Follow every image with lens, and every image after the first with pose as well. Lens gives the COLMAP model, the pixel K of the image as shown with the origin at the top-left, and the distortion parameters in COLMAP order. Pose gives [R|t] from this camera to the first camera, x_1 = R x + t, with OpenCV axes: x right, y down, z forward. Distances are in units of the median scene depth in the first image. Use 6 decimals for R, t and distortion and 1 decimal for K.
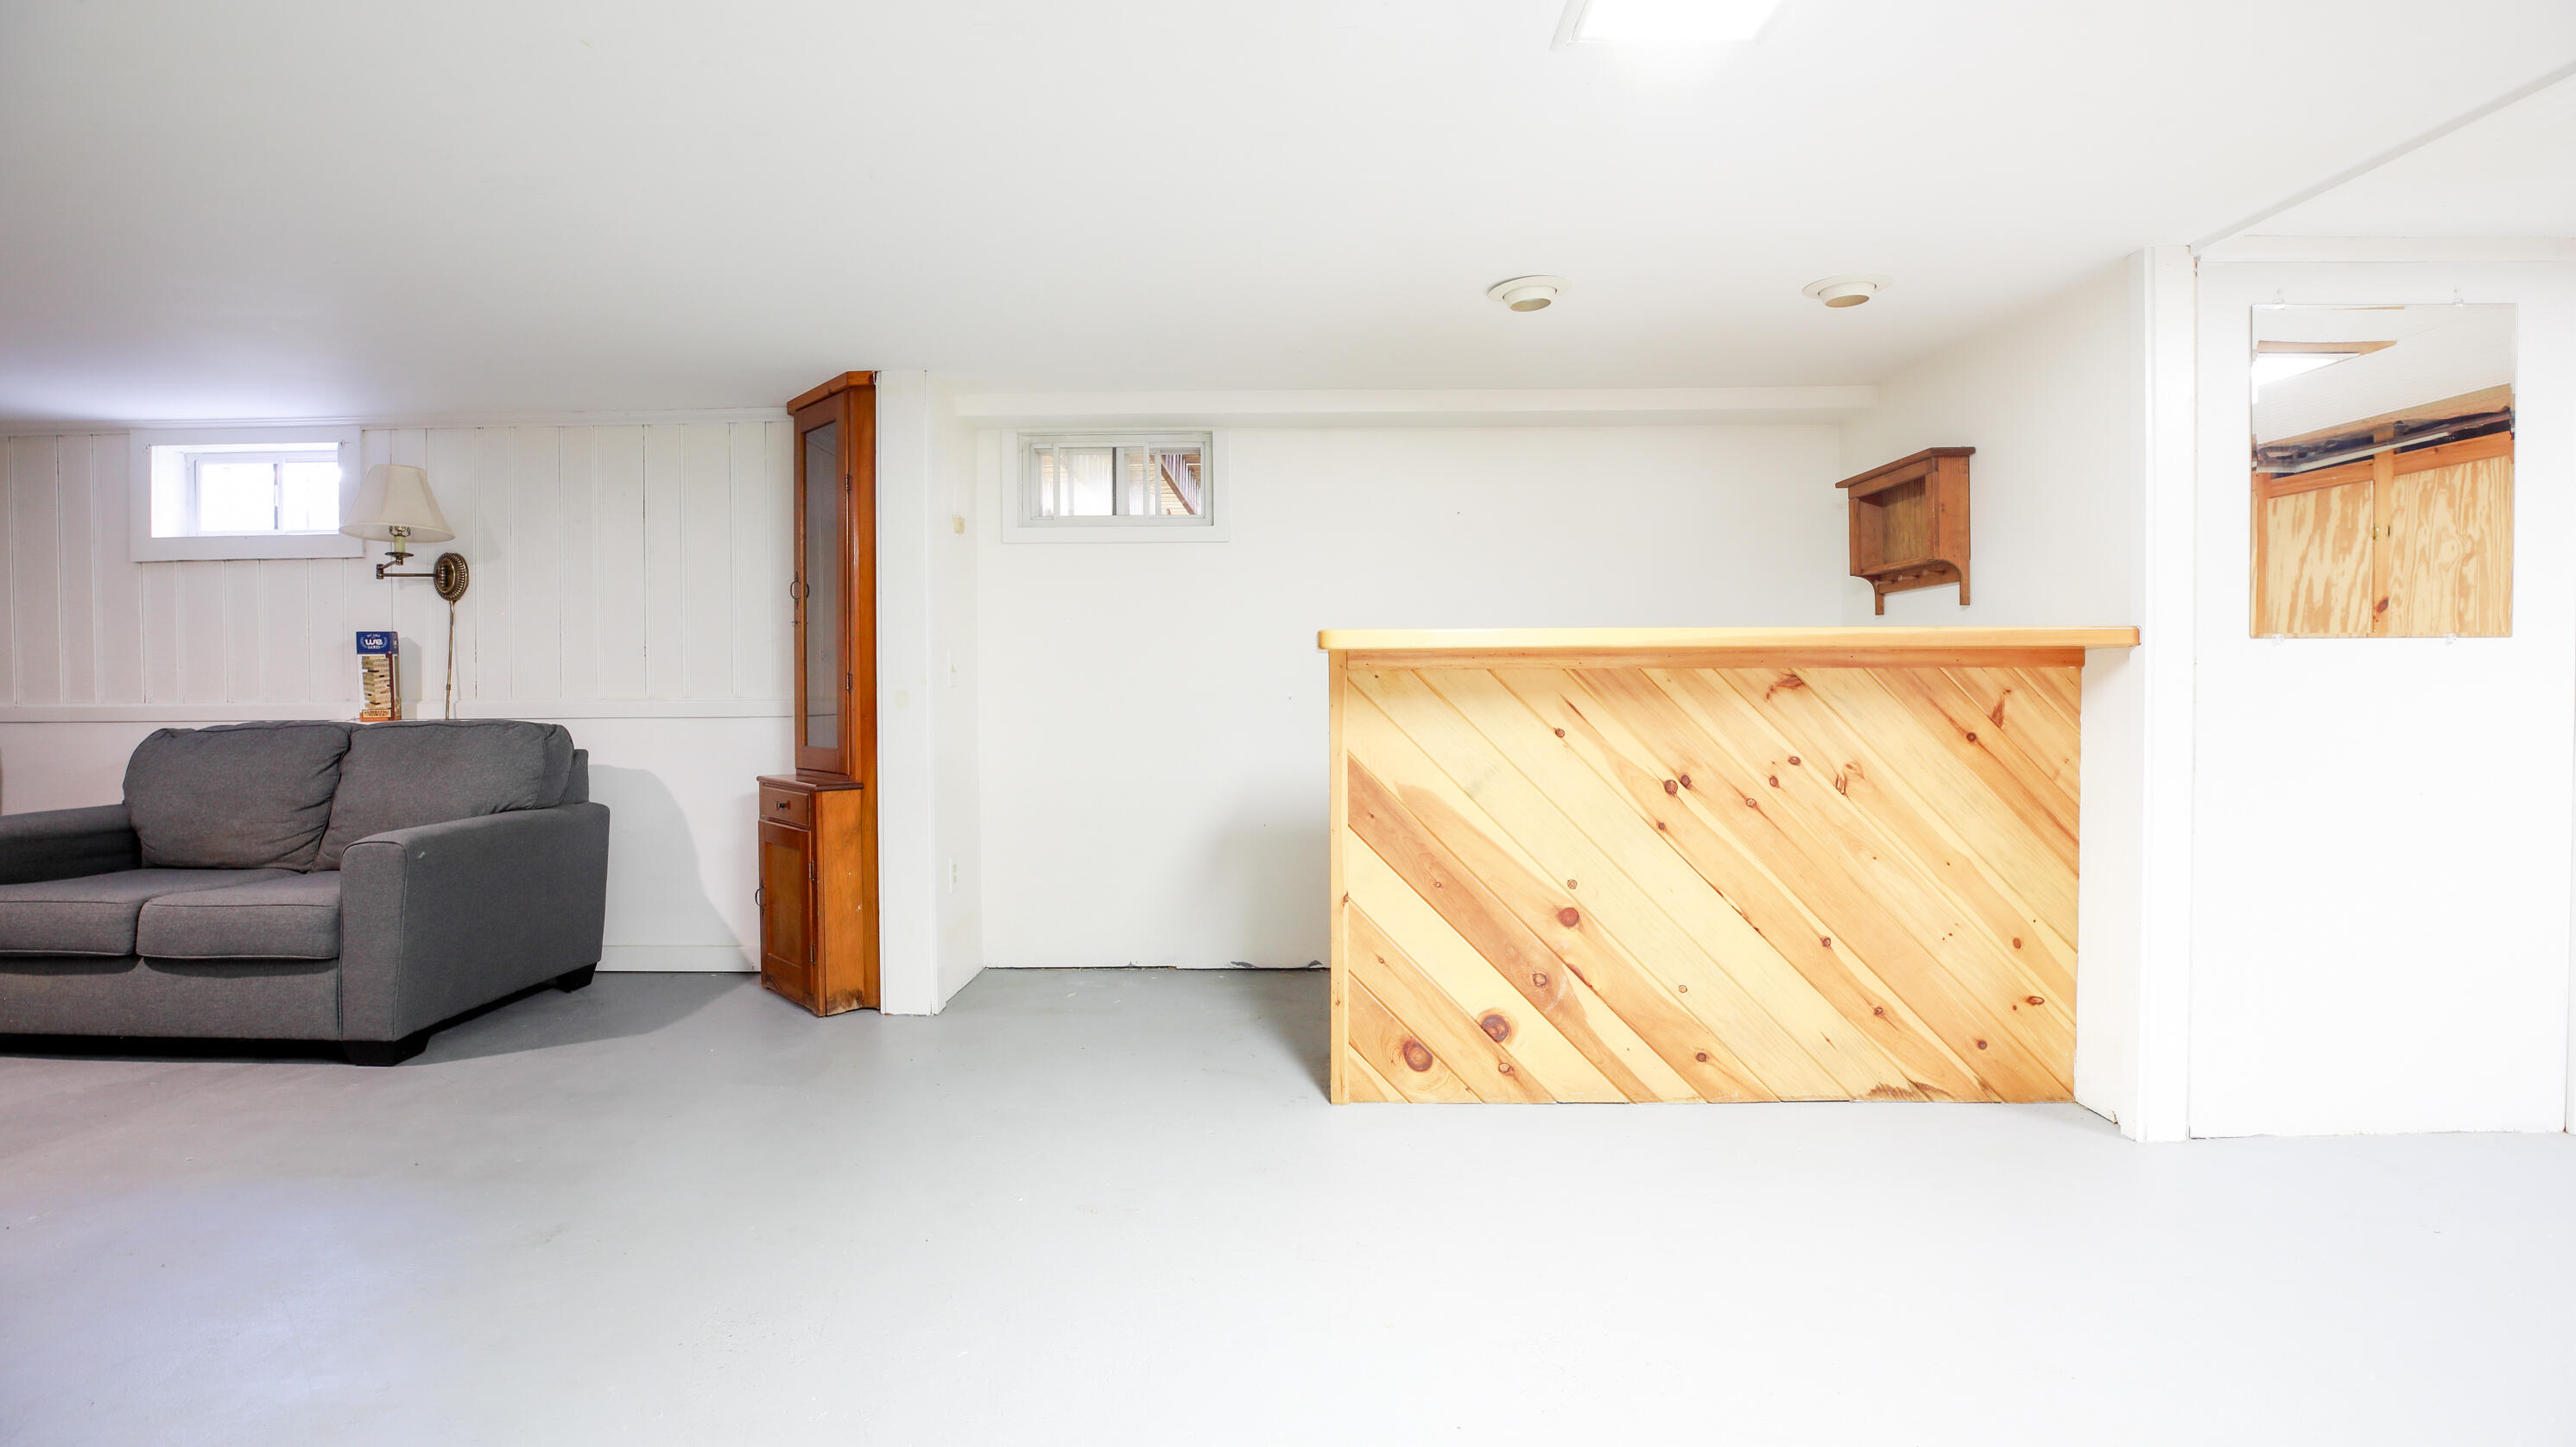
lens RADIAL K [[1171.3, 0, 1291.7], [0, 1171.3, 711.2], [0, 0, 1]] dist [-0.051467, 0.020105]
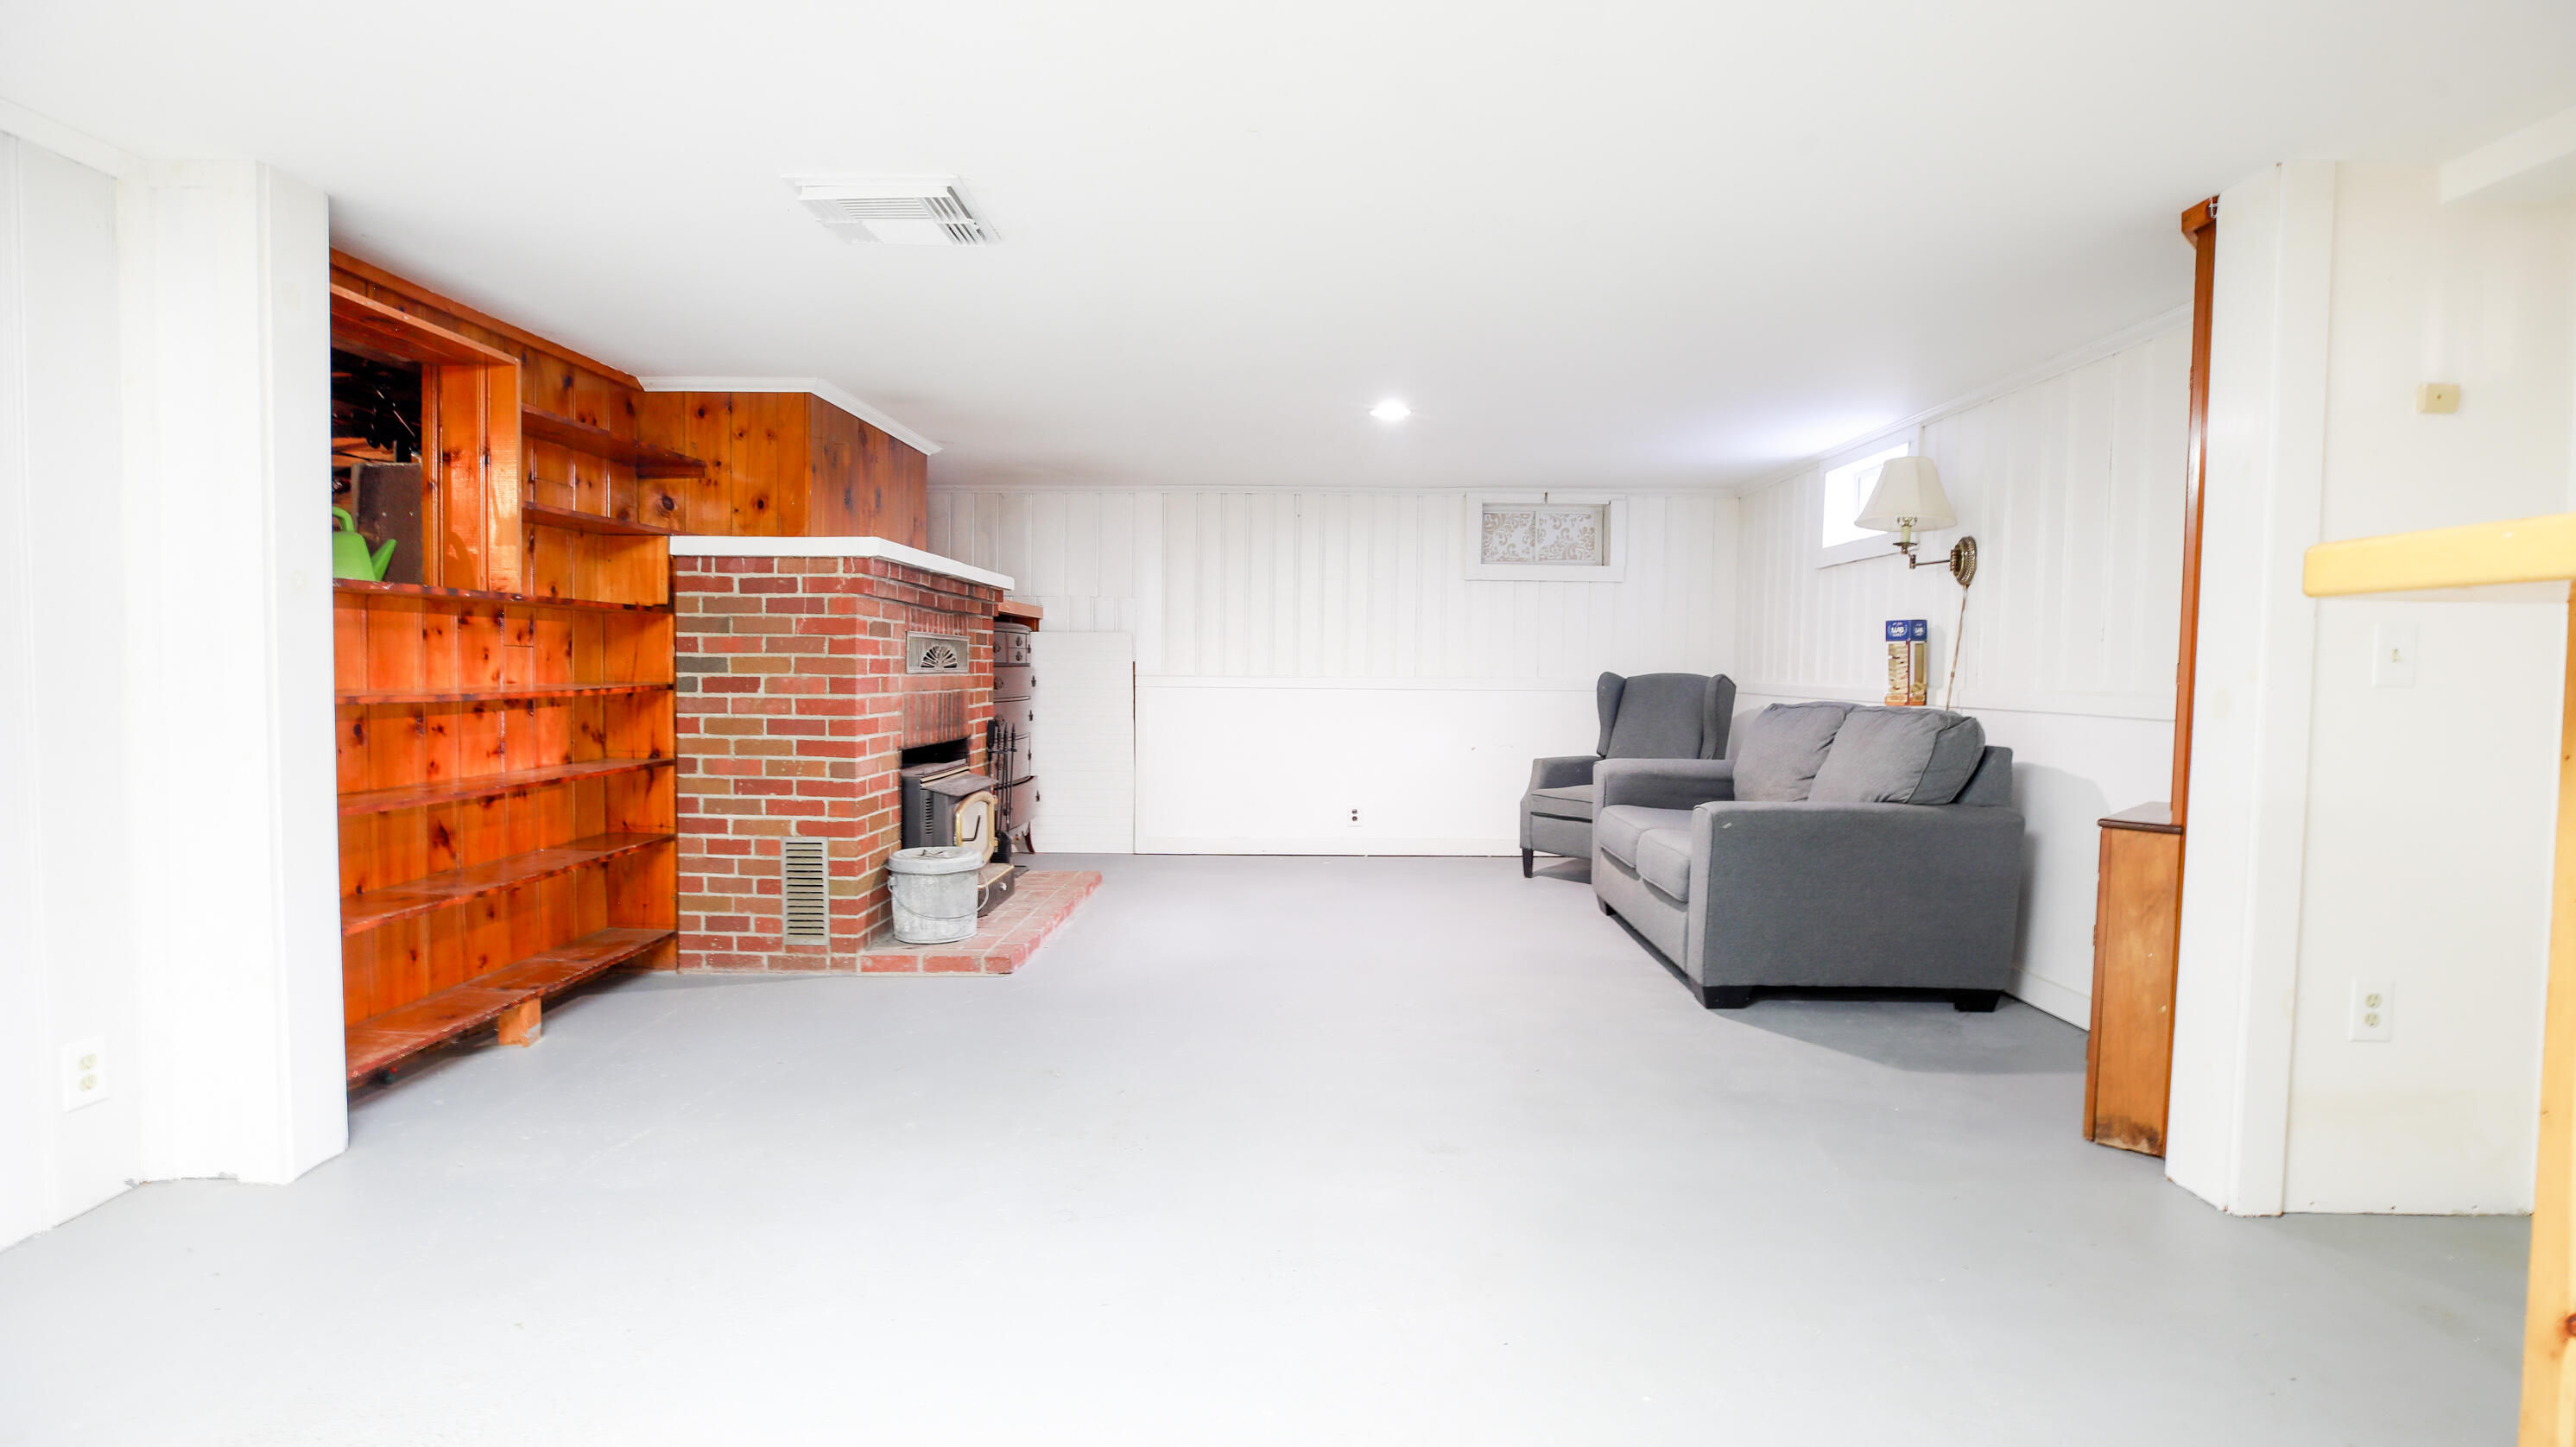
lens RADIAL K [[1171.3, 0, 1291.7], [0, 1171.3, 711.2], [0, 0, 1]] dist [-0.051467, 0.020105]
pose [[-0.026513, 0.044480, -0.998658, 0.278099], [-0.034241, 0.998383, 0.045377, -0.015103], [0.999062, 0.035399, -0.024947, 0.474115]]
